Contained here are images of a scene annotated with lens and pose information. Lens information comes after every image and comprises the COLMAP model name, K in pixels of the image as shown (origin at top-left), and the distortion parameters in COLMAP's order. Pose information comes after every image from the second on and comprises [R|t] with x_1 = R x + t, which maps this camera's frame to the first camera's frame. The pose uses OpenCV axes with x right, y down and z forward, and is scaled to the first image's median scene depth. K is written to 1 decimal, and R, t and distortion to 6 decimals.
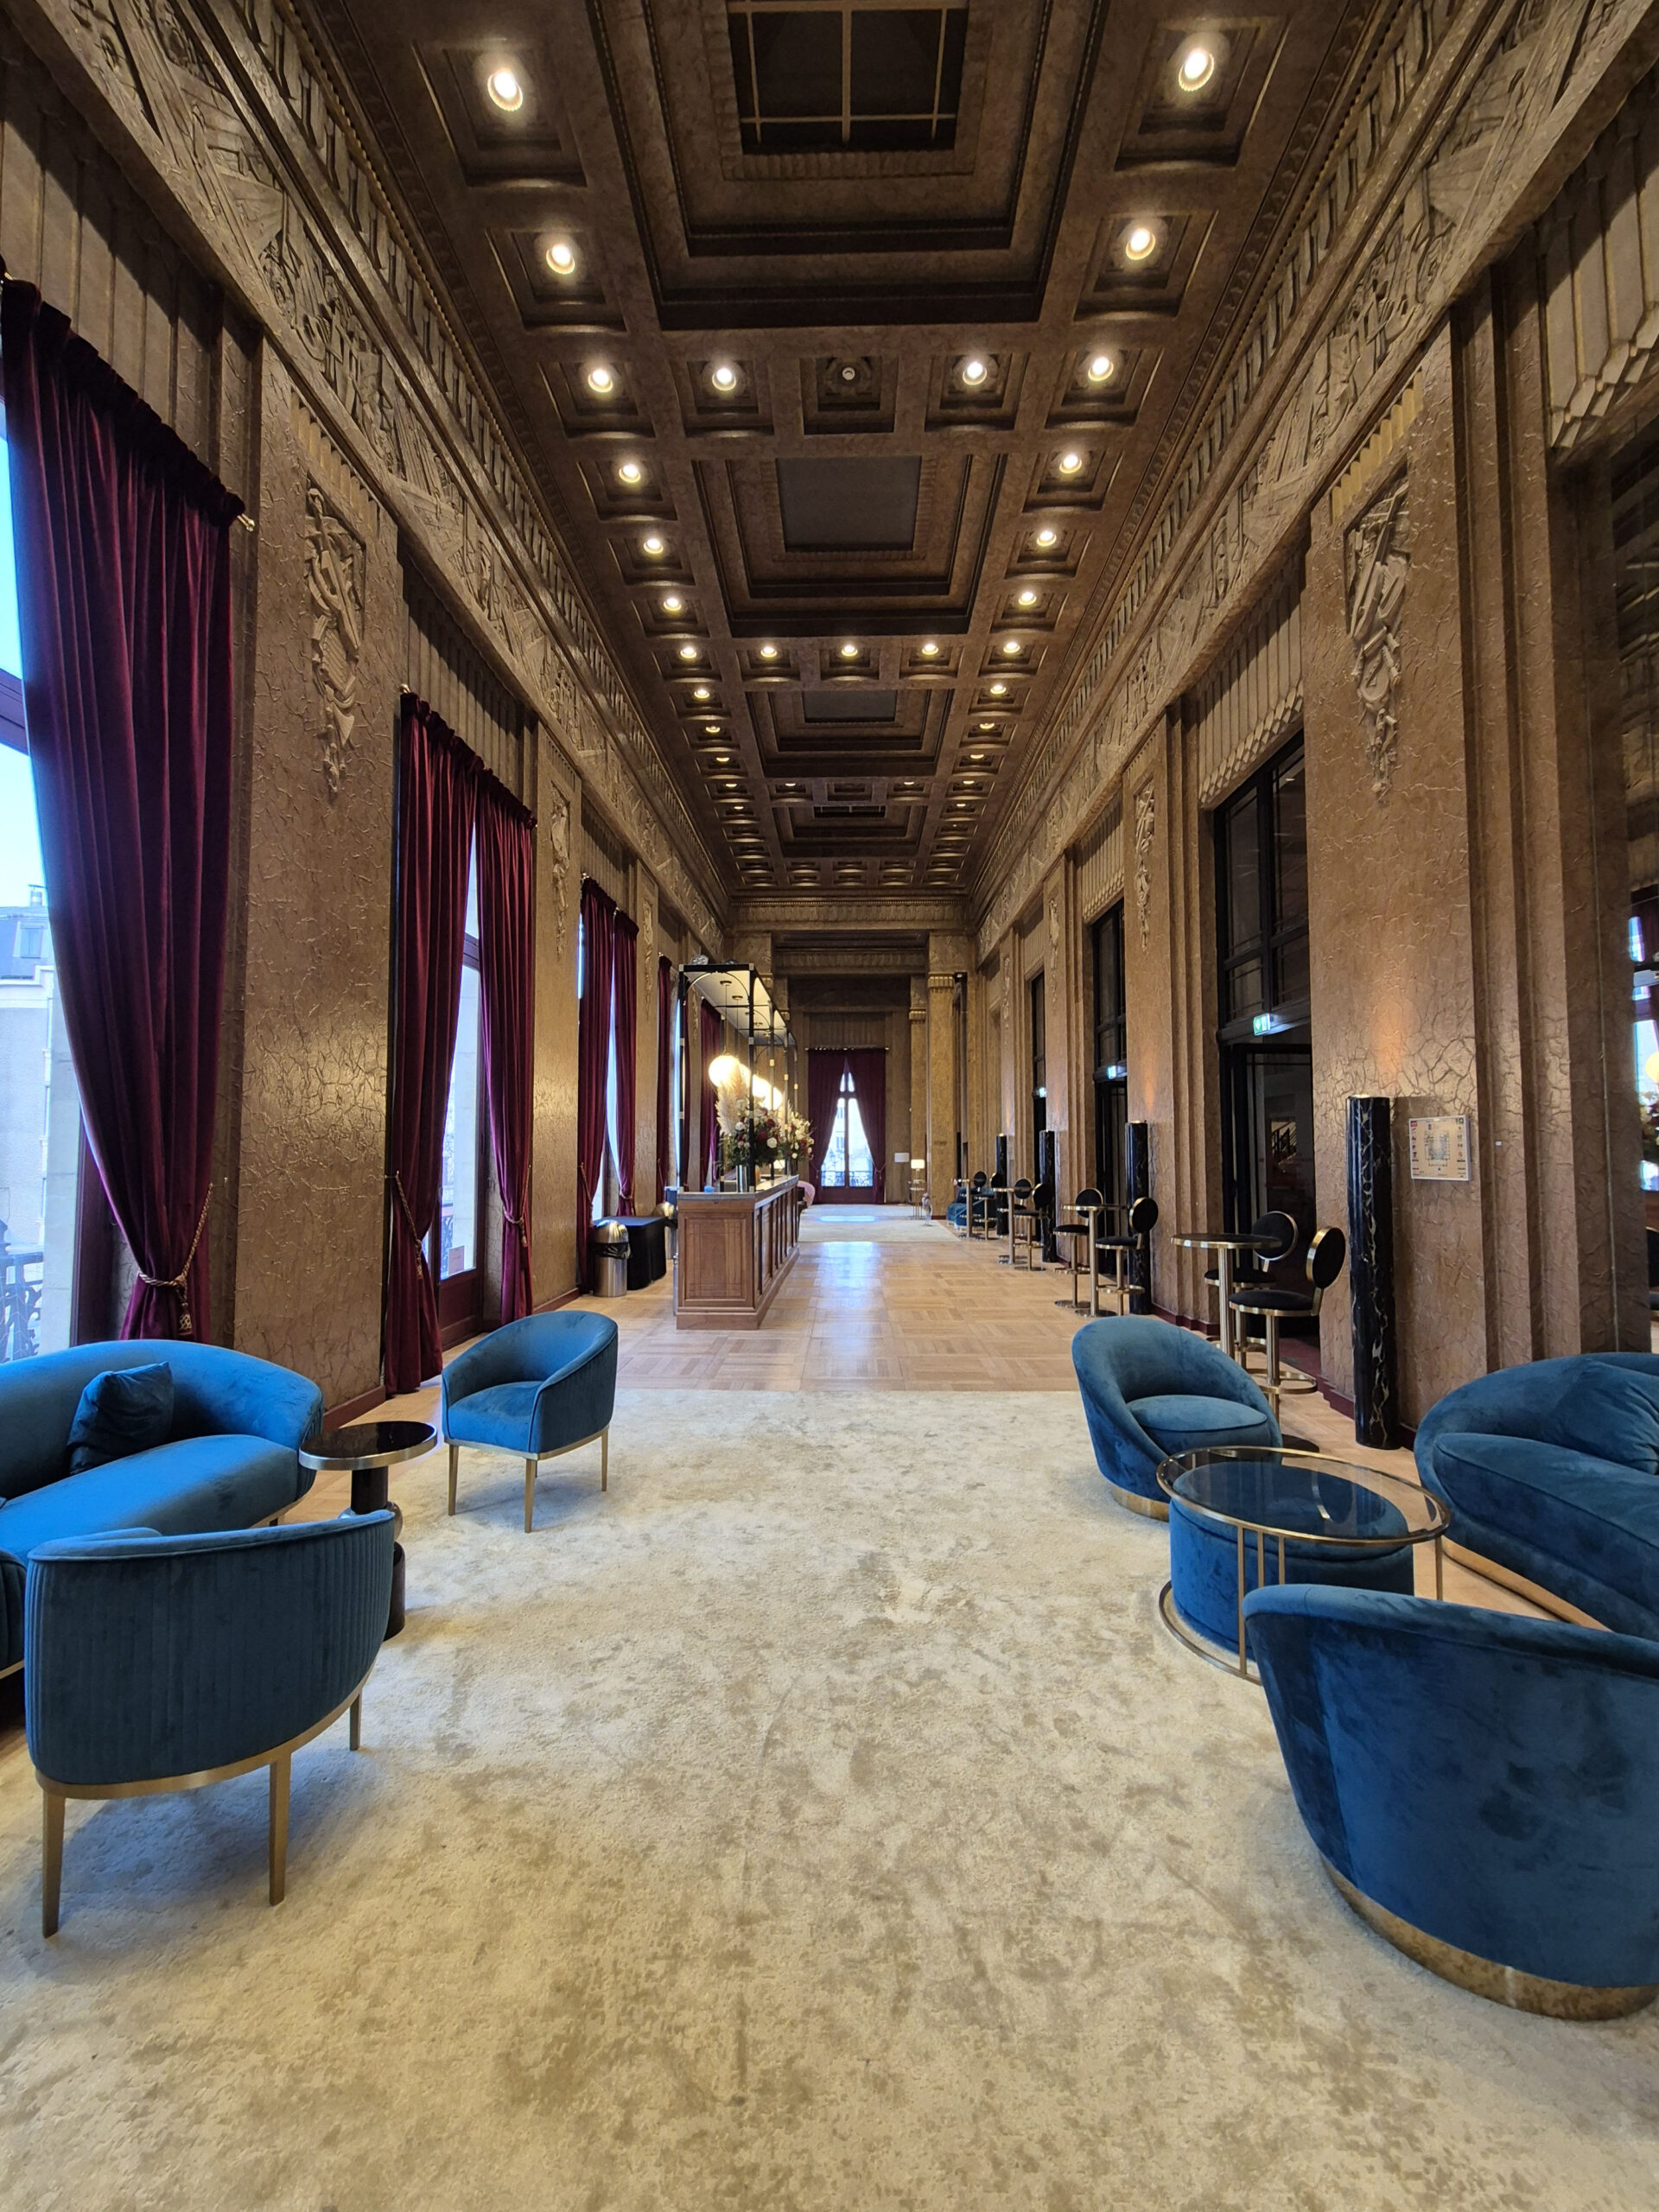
lens RADIAL K [[908.5, 0, 831.4], [0, 908.5, 1109.6], [0, 0, 1]] dist [0.001150, -0.000285]
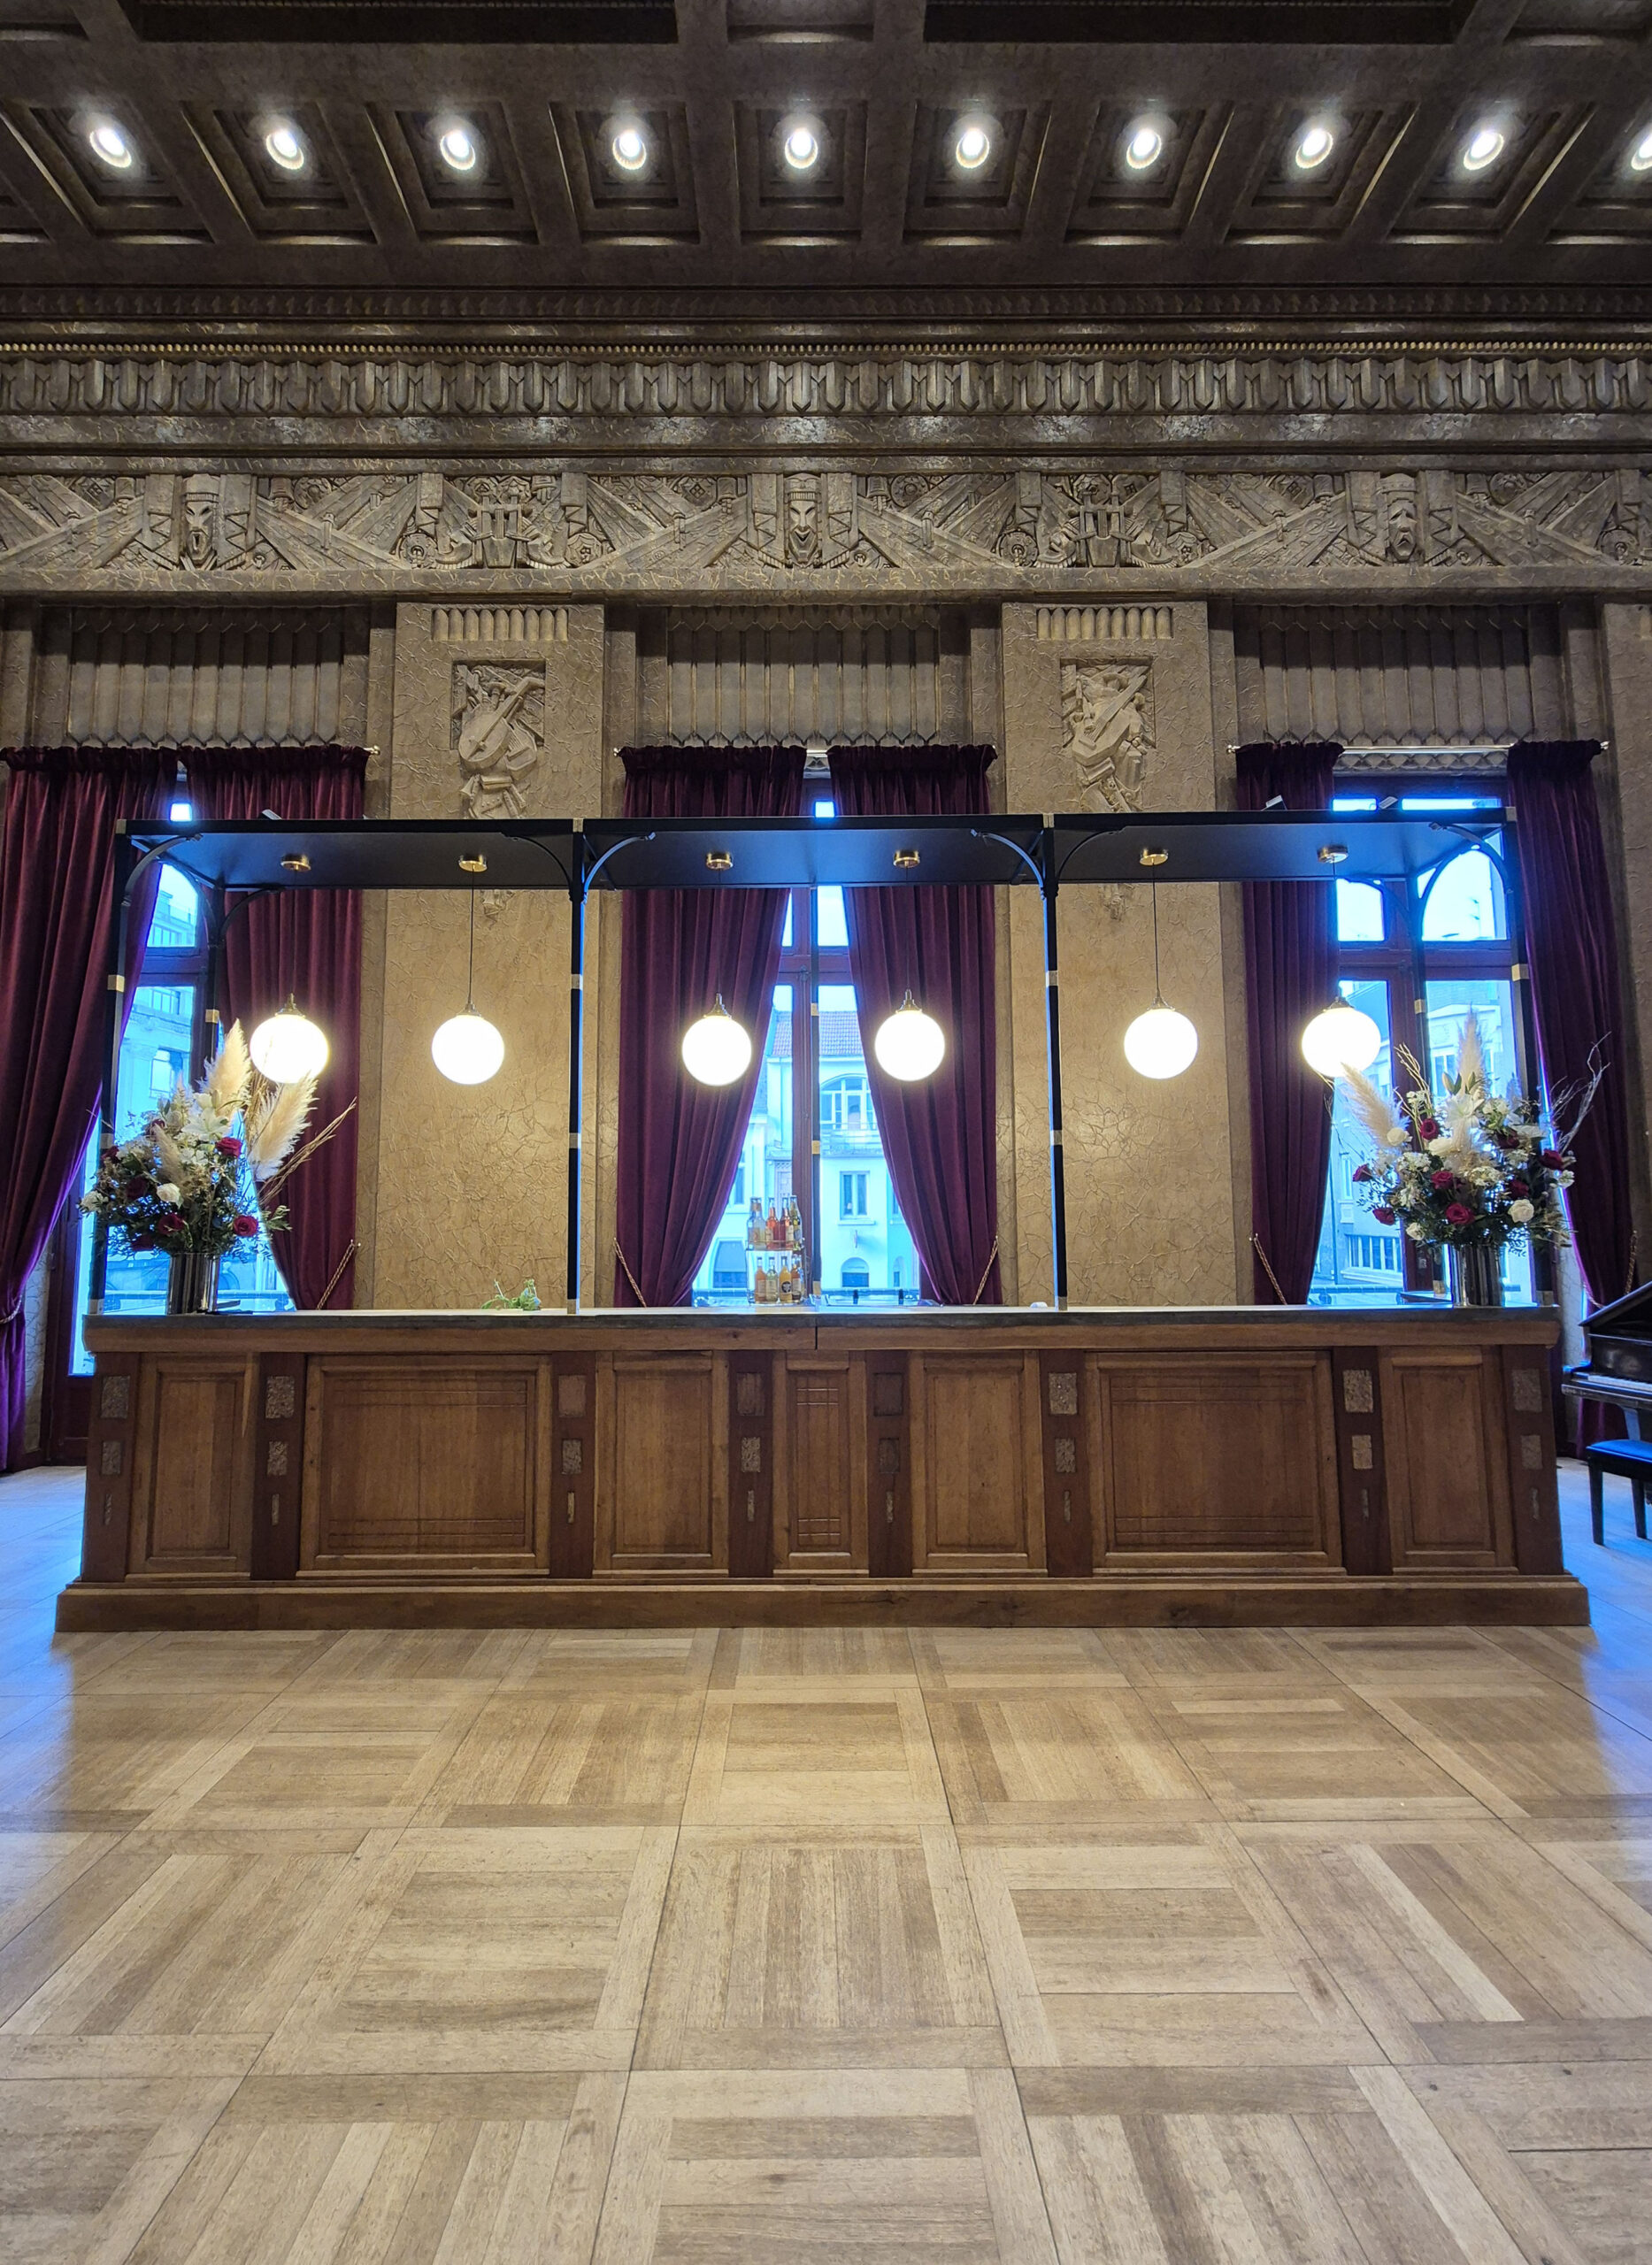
lens RADIAL K [[939.5, 0, 804.2], [0, 939.5, 1133.5], [0, 0, 1]] dist [0.003425, 0.000135]
pose [[0.020897, -0.084681, -0.996189, 0.345352], [0.050233, 0.995237, -0.083547, 0.051564], [0.998519, -0.048296, 0.025051, 1.178176]]
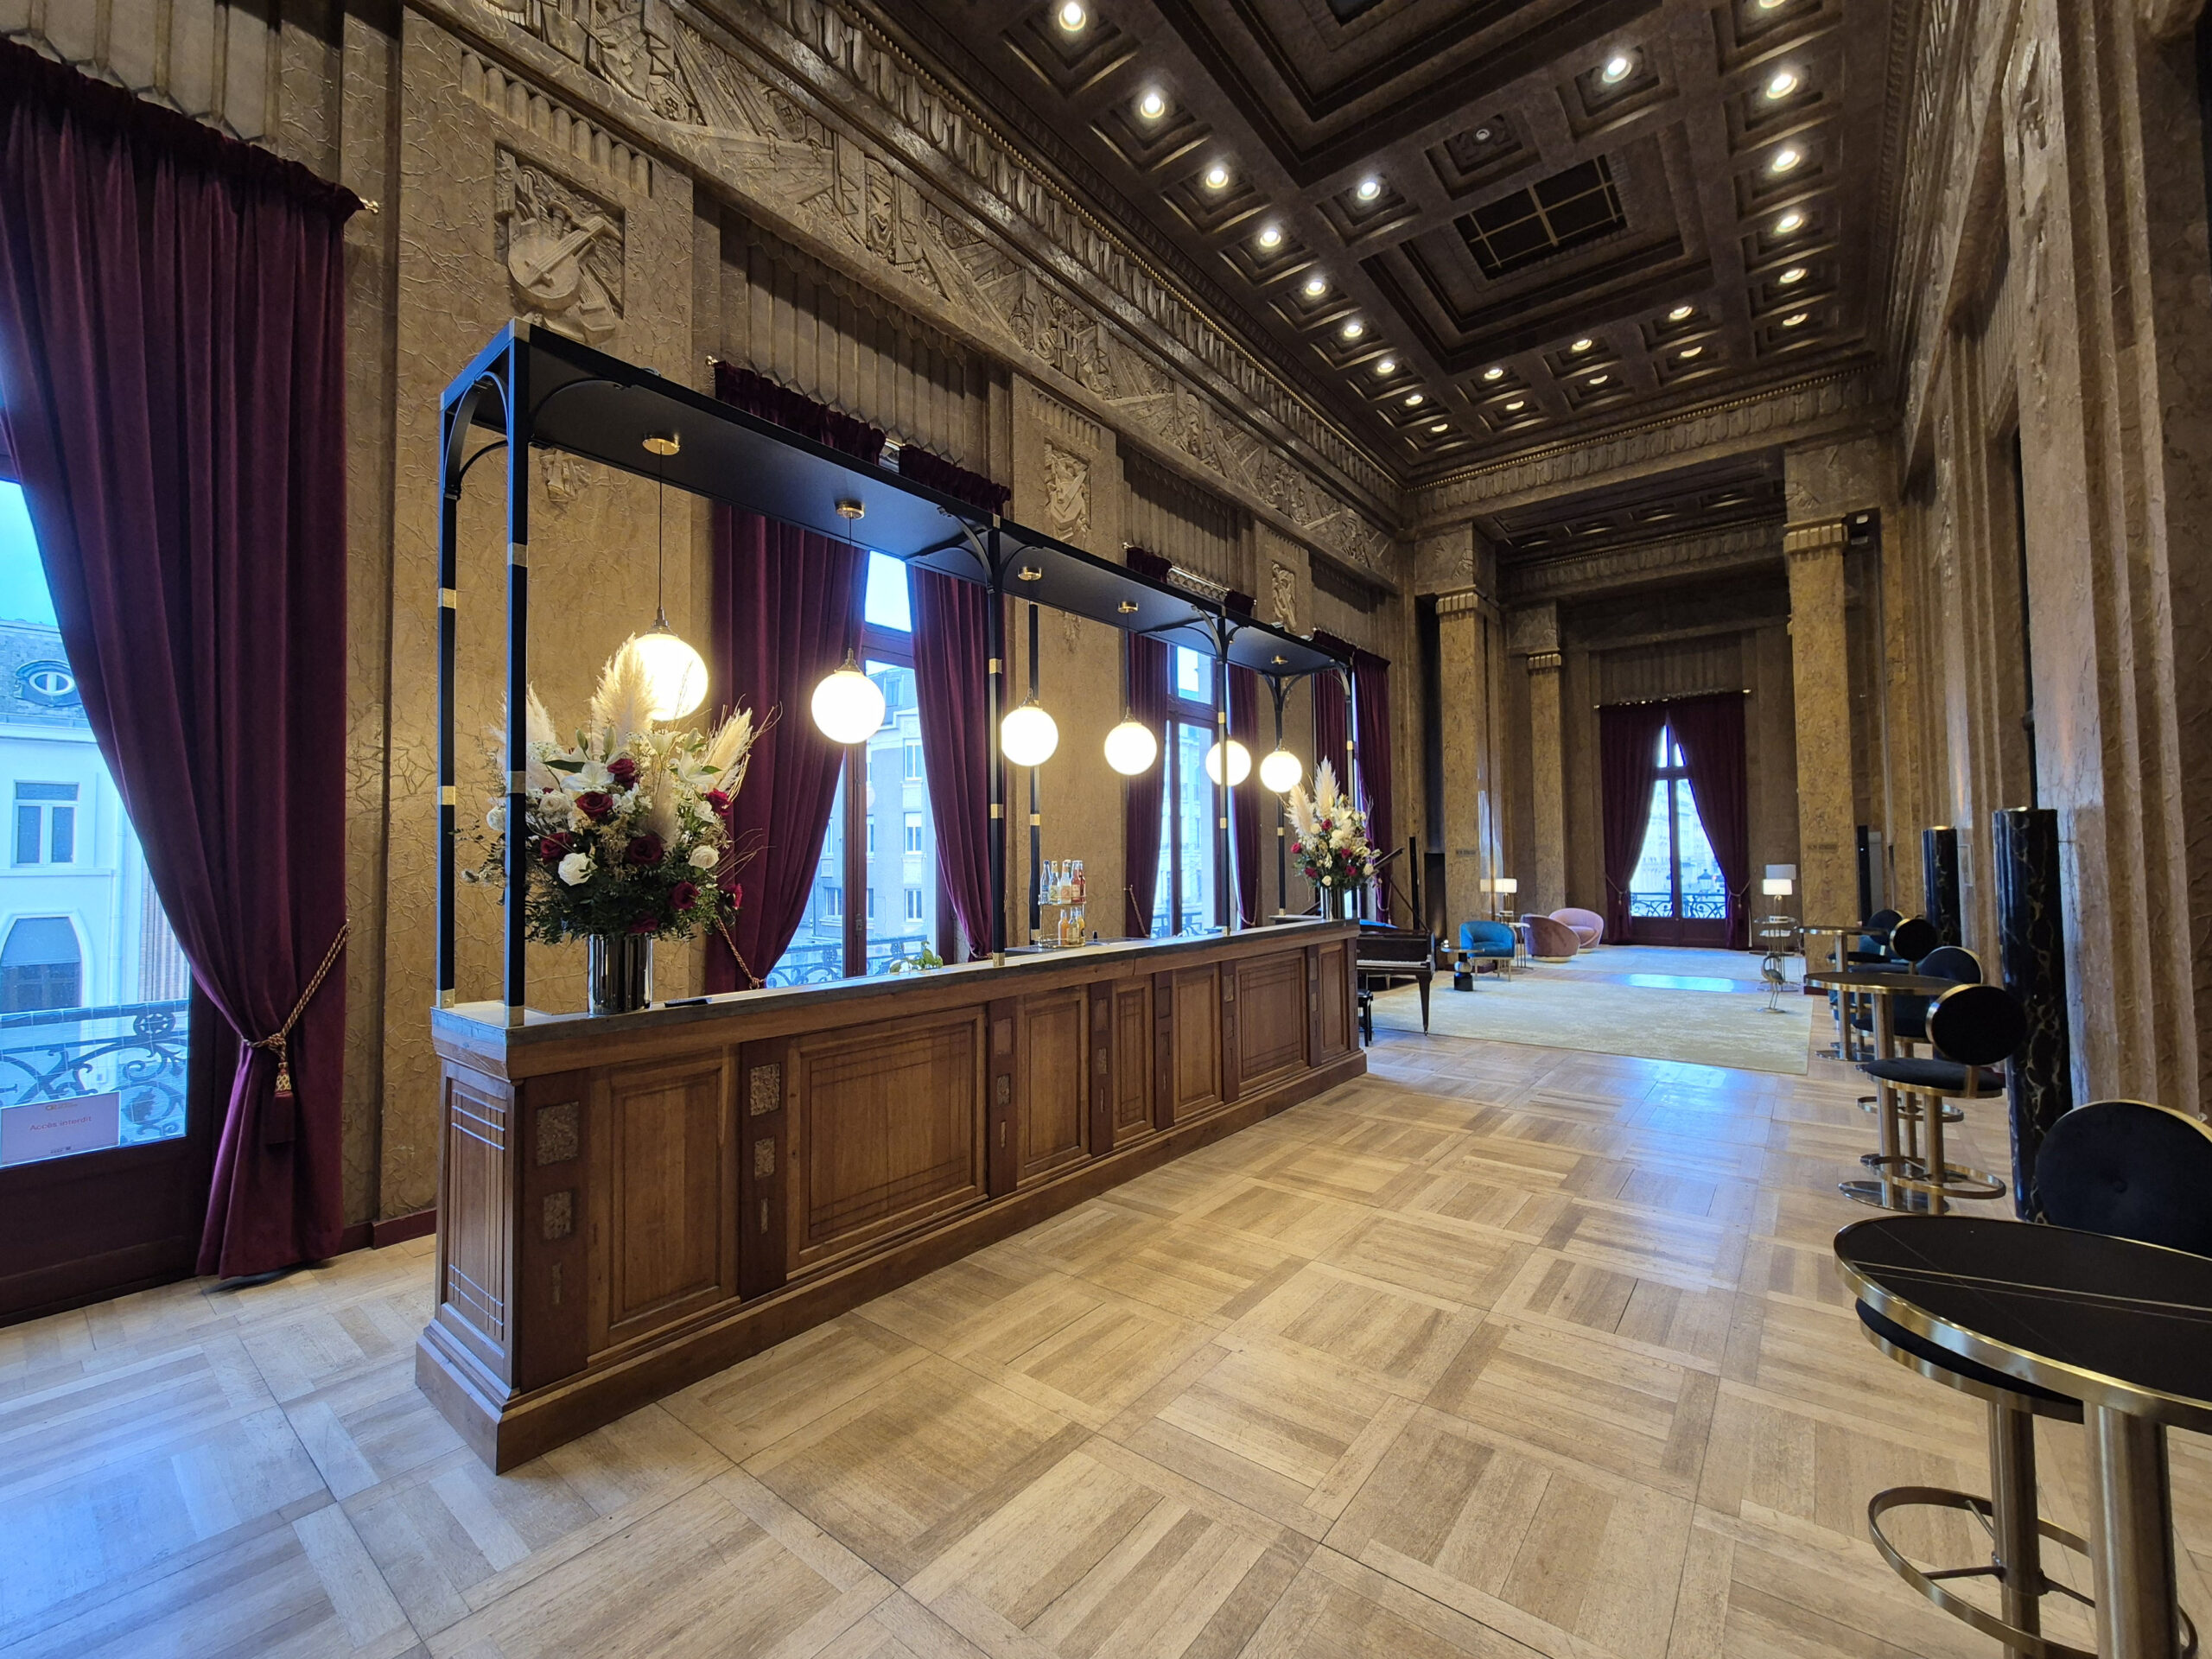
lens RADIAL K [[908.5, 0, 1107.9], [0, 908.5, 829.7], [0, 0, 1]] dist [0.001150, -0.000285]
pose [[0.797480, -0.029118, -0.602642, 0.241276], [0.036134, 0.999347, -0.000469, 0.026269], [0.602262, -0.021402, 0.798011, 0.765292]]
